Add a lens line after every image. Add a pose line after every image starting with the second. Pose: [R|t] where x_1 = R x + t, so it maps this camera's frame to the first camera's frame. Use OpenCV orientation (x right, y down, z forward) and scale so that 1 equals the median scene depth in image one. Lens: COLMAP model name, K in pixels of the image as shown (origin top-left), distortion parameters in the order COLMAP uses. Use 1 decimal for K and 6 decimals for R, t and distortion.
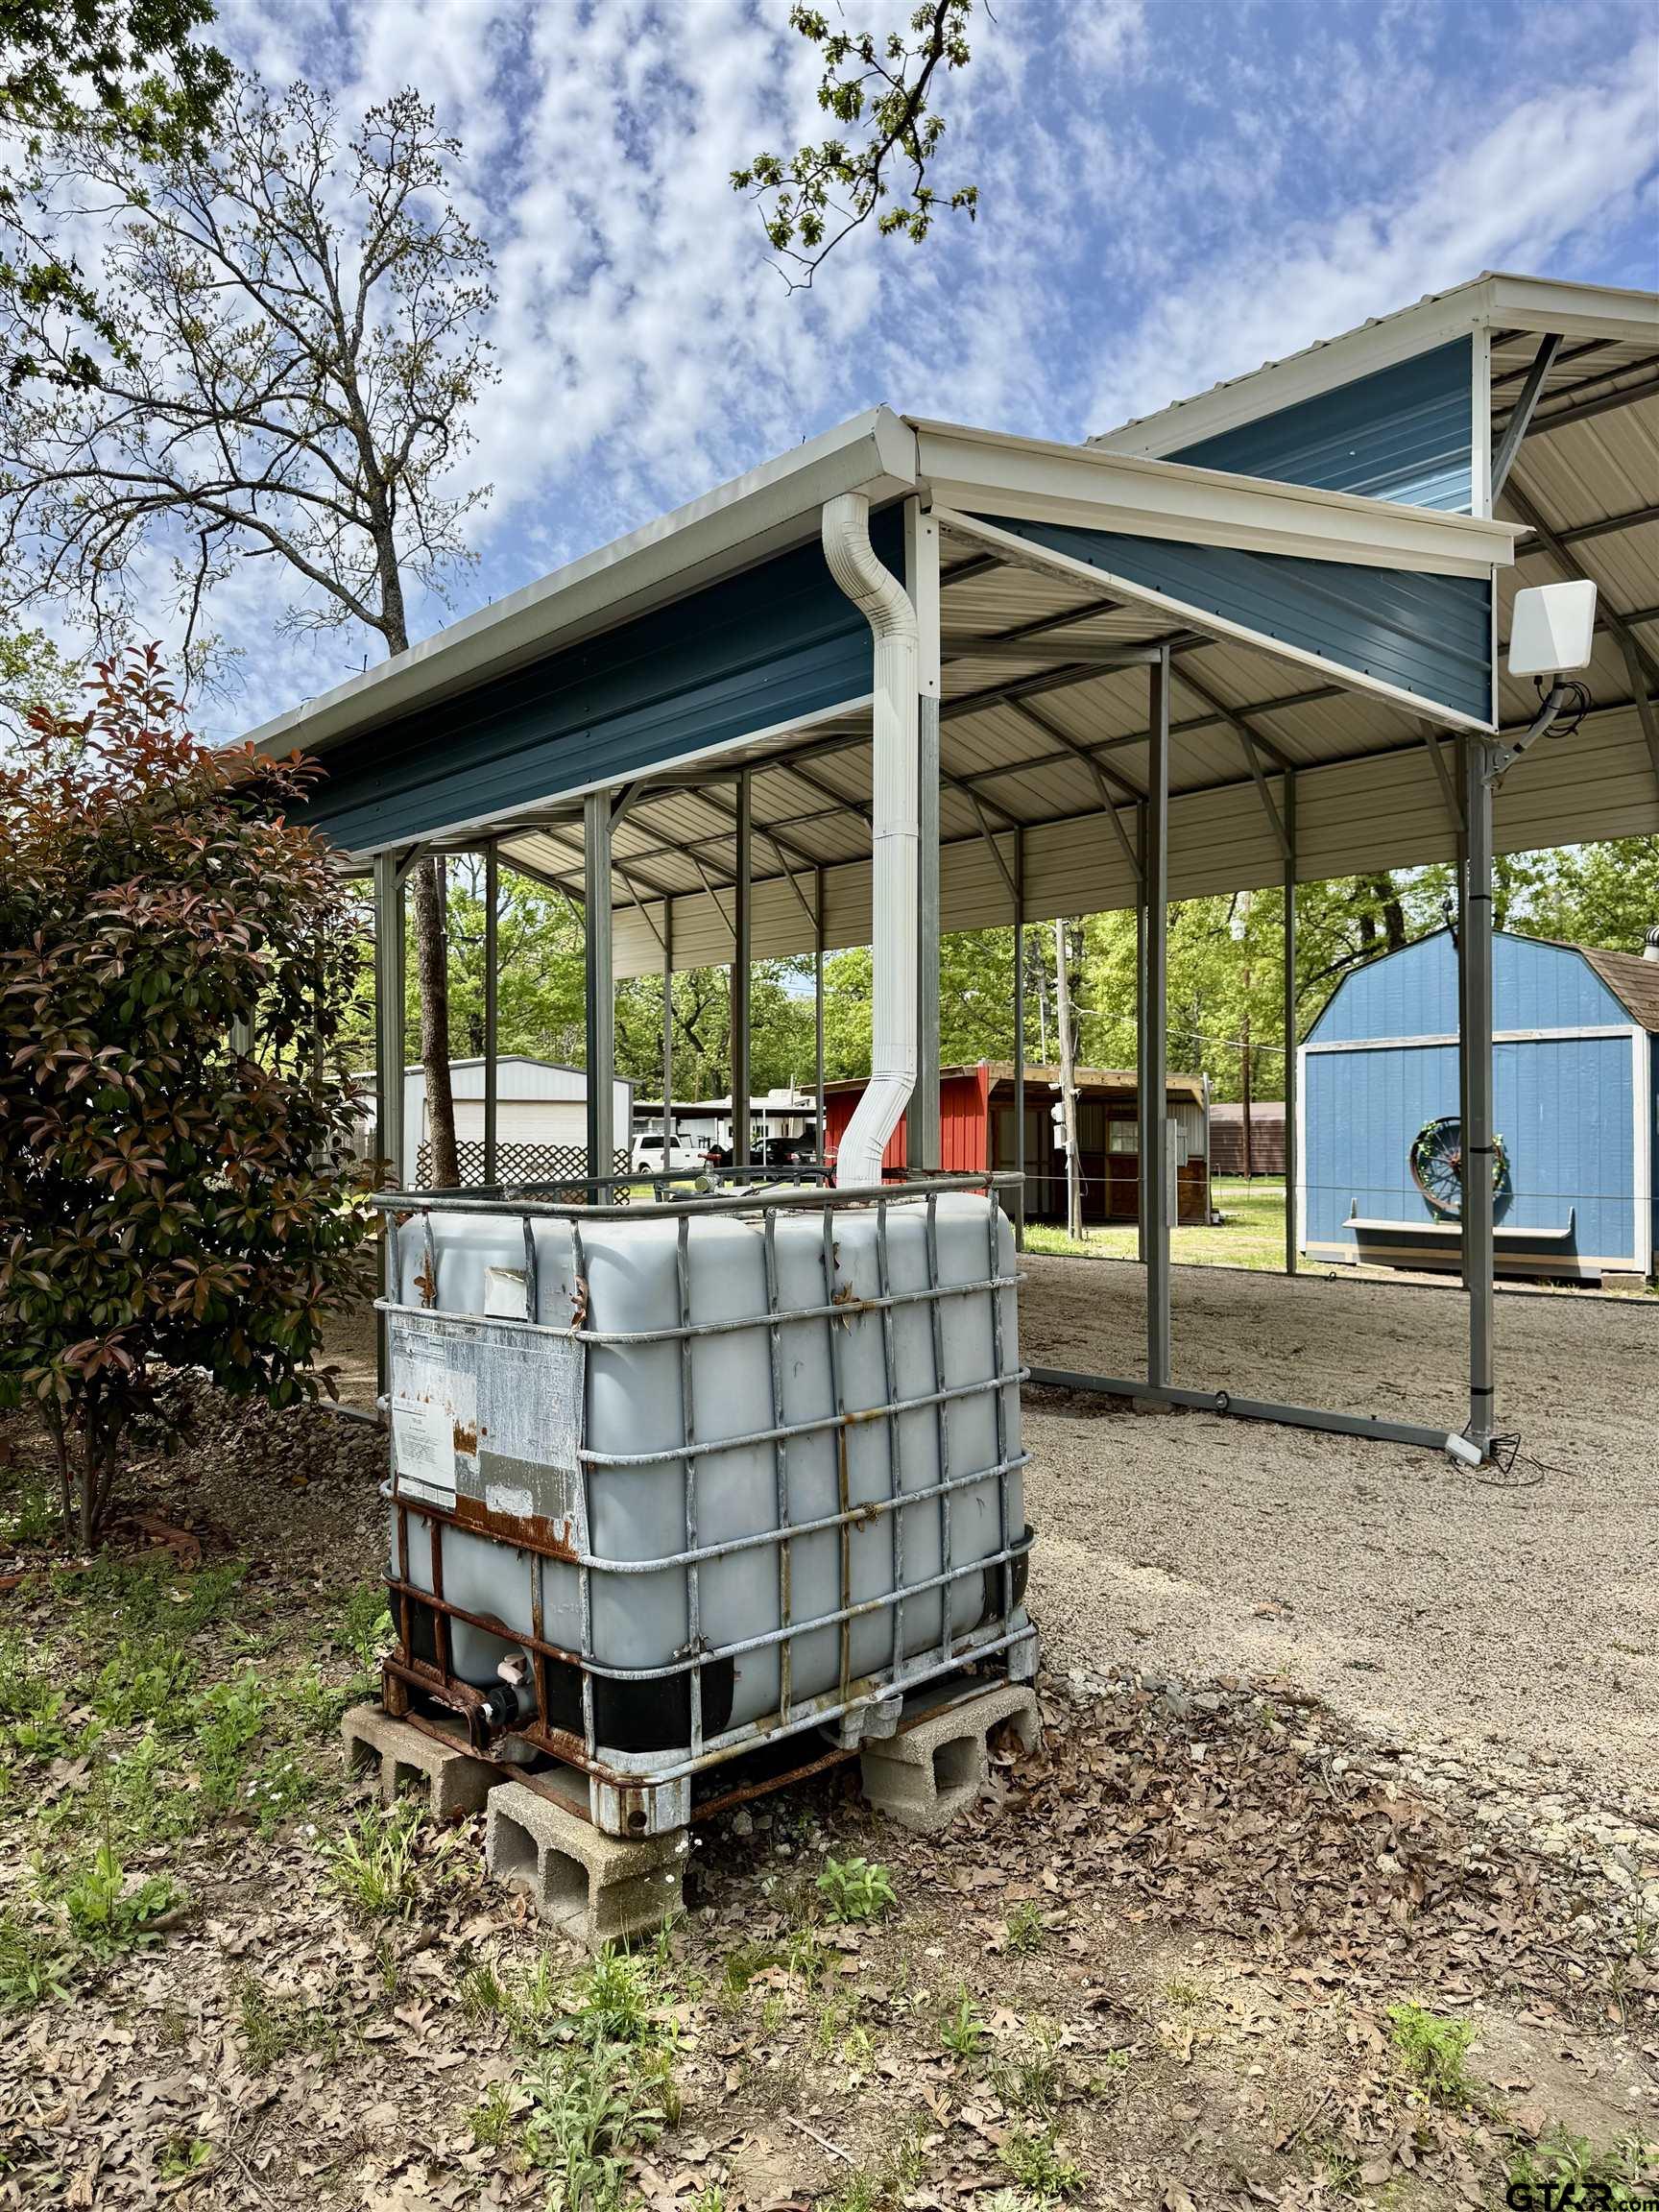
lens RADIAL K [[1558.8, 0, 813.4], [0, 1558.8, 1108.9], [0, 0, 1]] dist [0.067984, -0.086336]
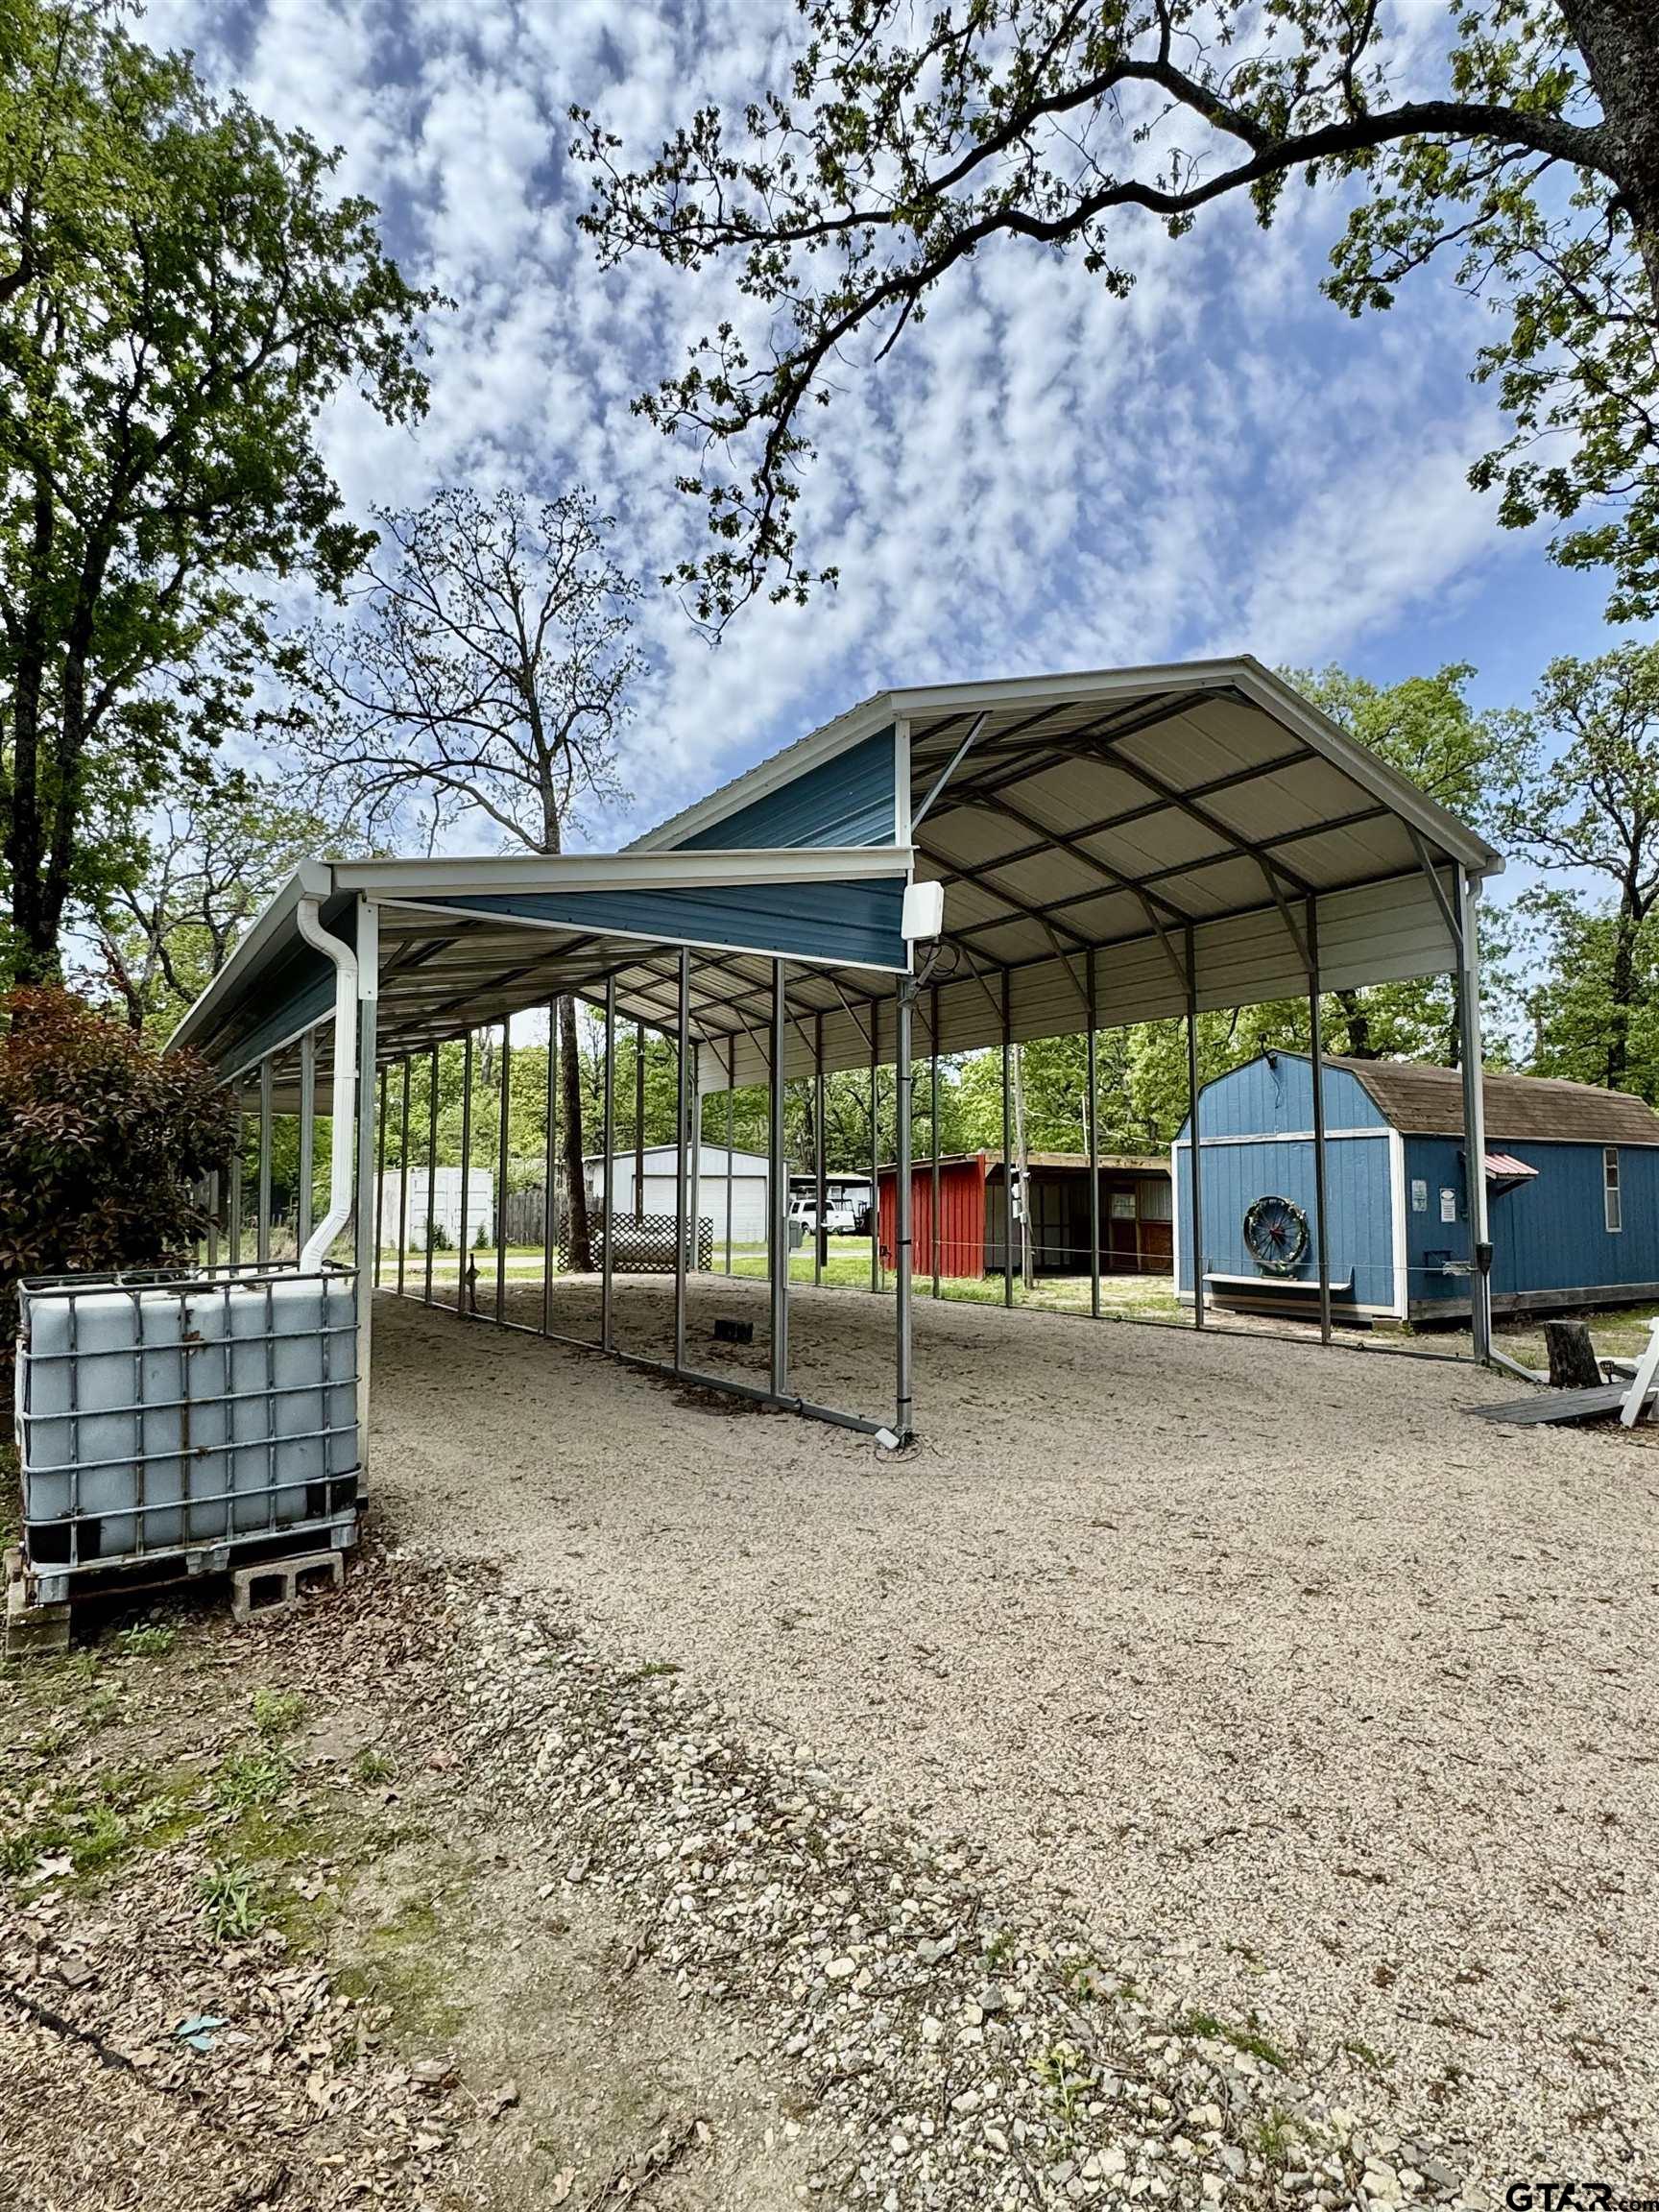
lens RADIAL K [[1230.1, 0, 829.5], [0, 1230.1, 1106.0], [0, 0, 1]] dist [-0.003404, -0.001239]
pose [[0.988302, -0.012481, -0.152000, 0.285965], [0.004072, 0.998450, -0.055506, -0.021849], [0.152457, 0.054238, 0.986821, -0.109482]]
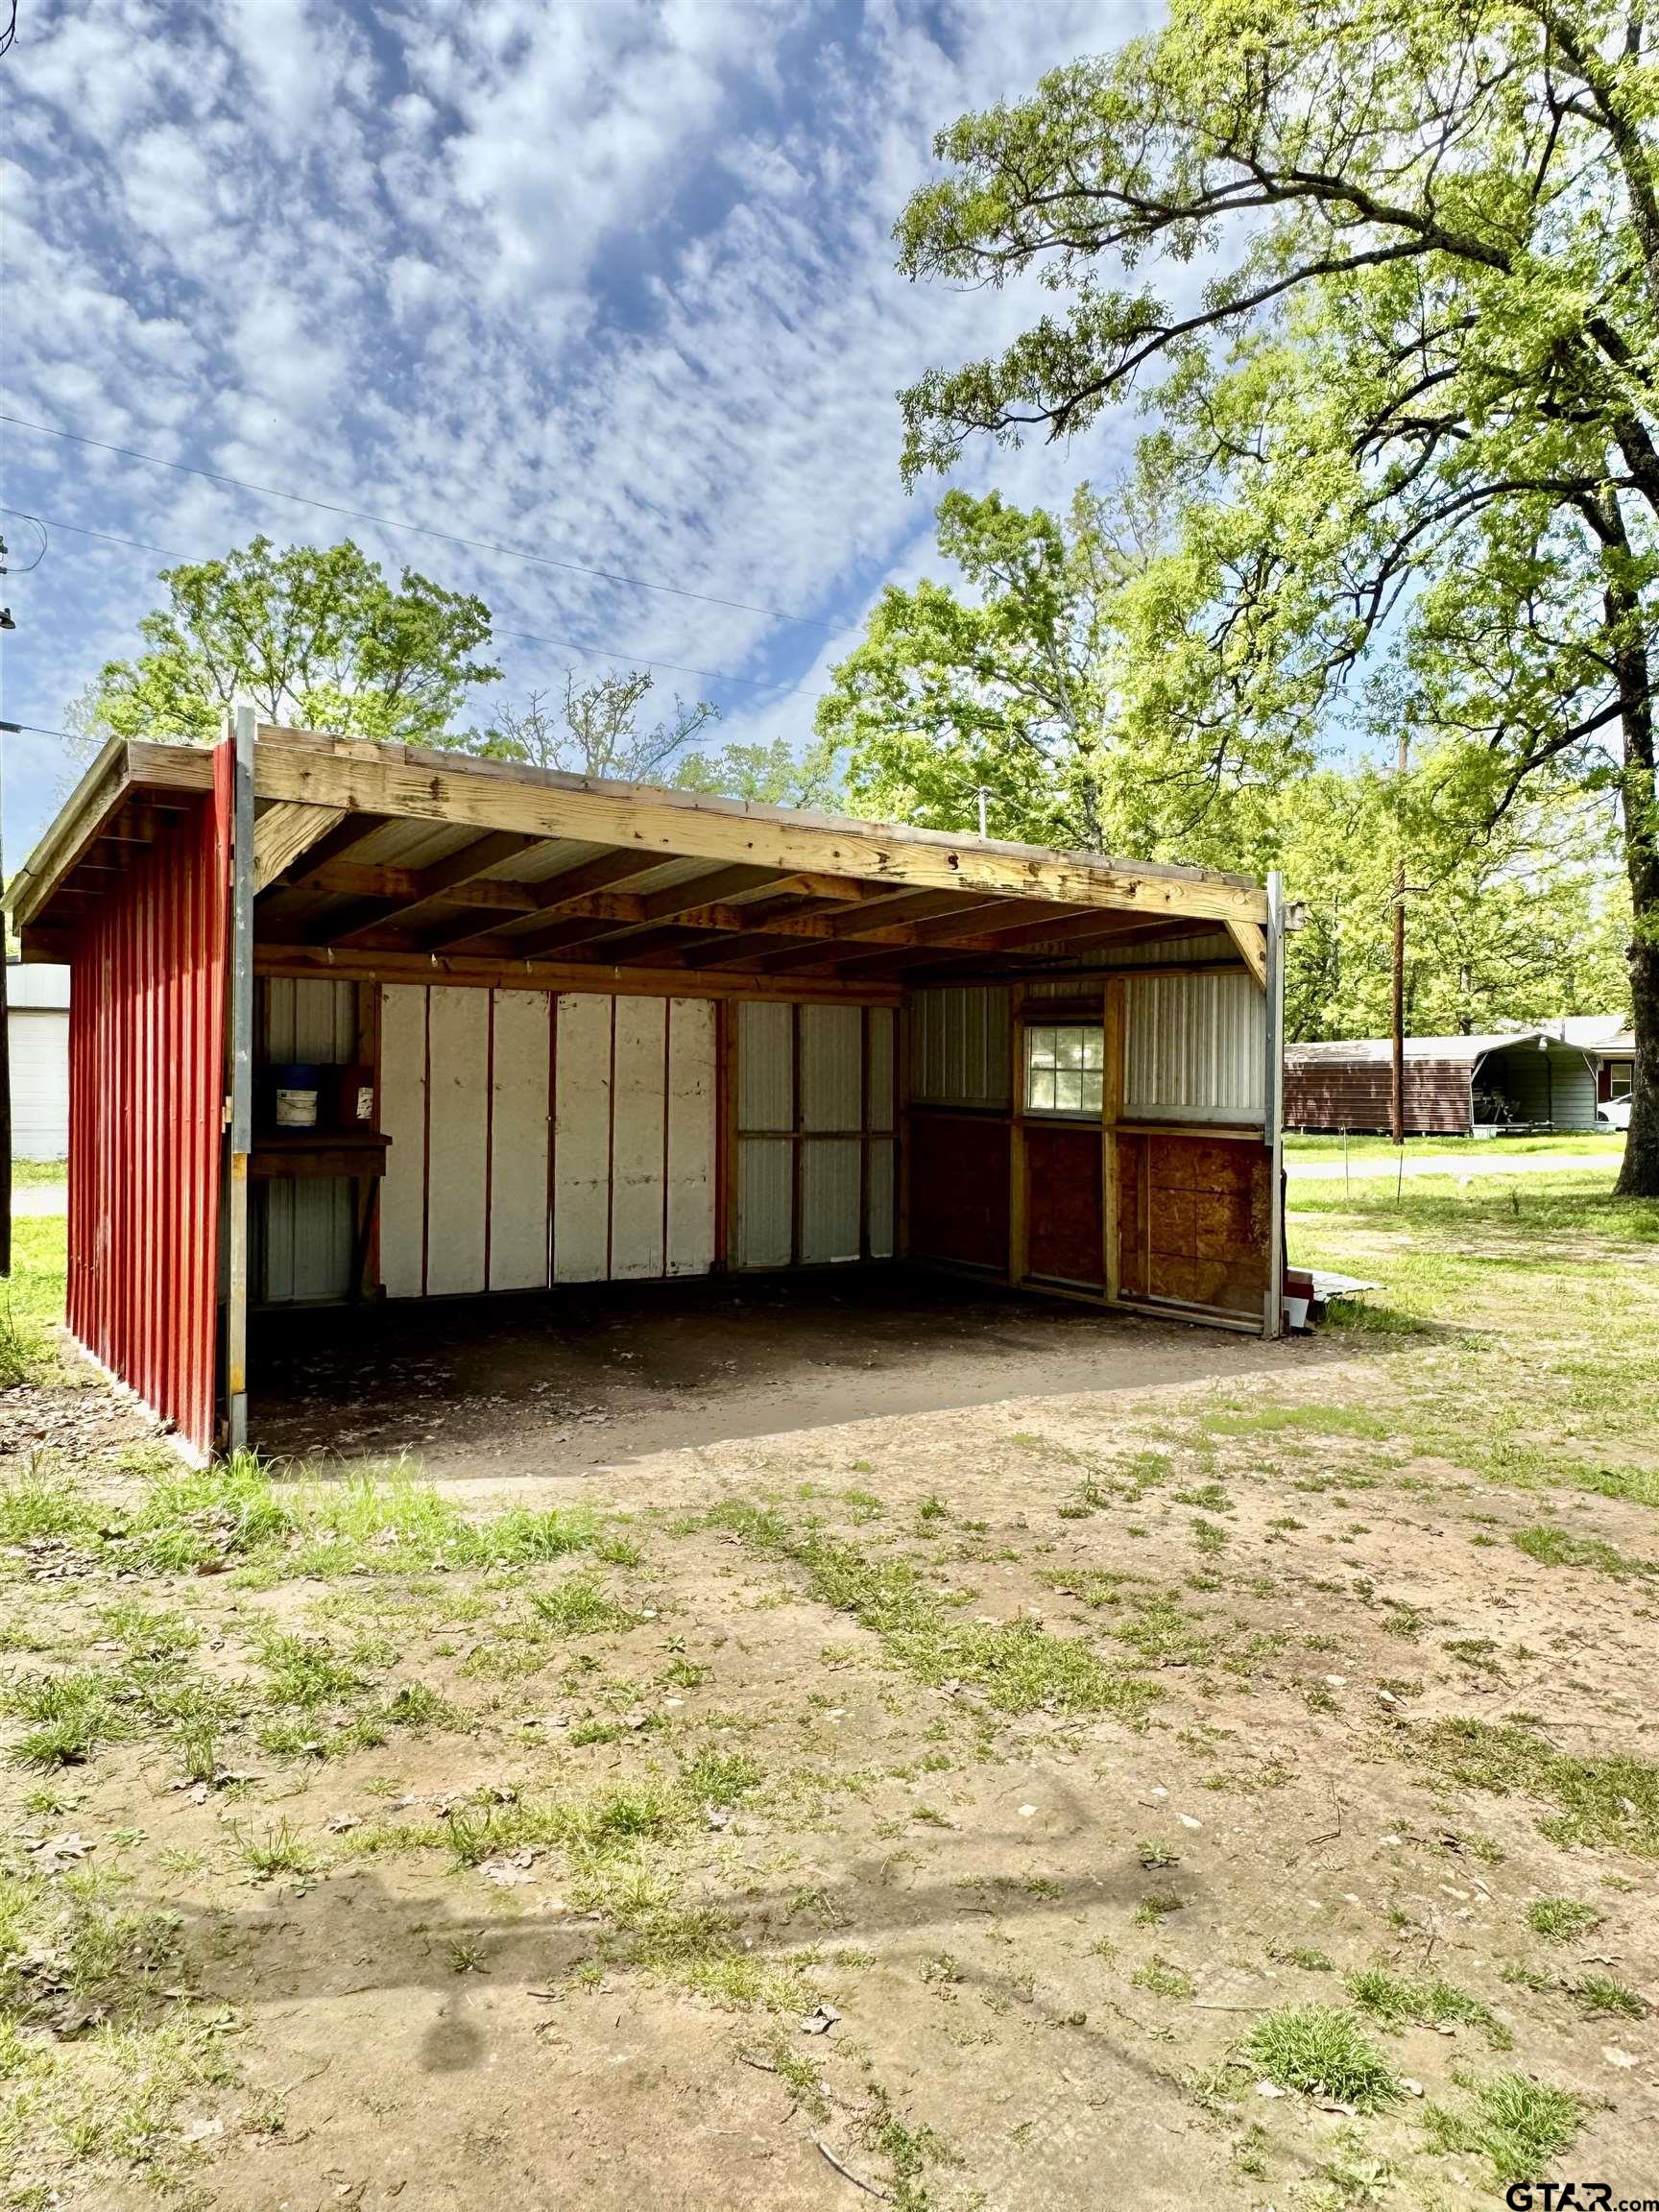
lens RADIAL K [[1400.1, 0, 829.5], [0, 1400.1, 1106.0], [0, 0, 1]] dist [0.001695, 0.001546]
pose [[0.993286, 0.001543, -0.115672, 0.451535], [0.002114, 0.999502, 0.031489, 0.039114], [0.115663, -0.031522, 0.992788, 1.632305]]
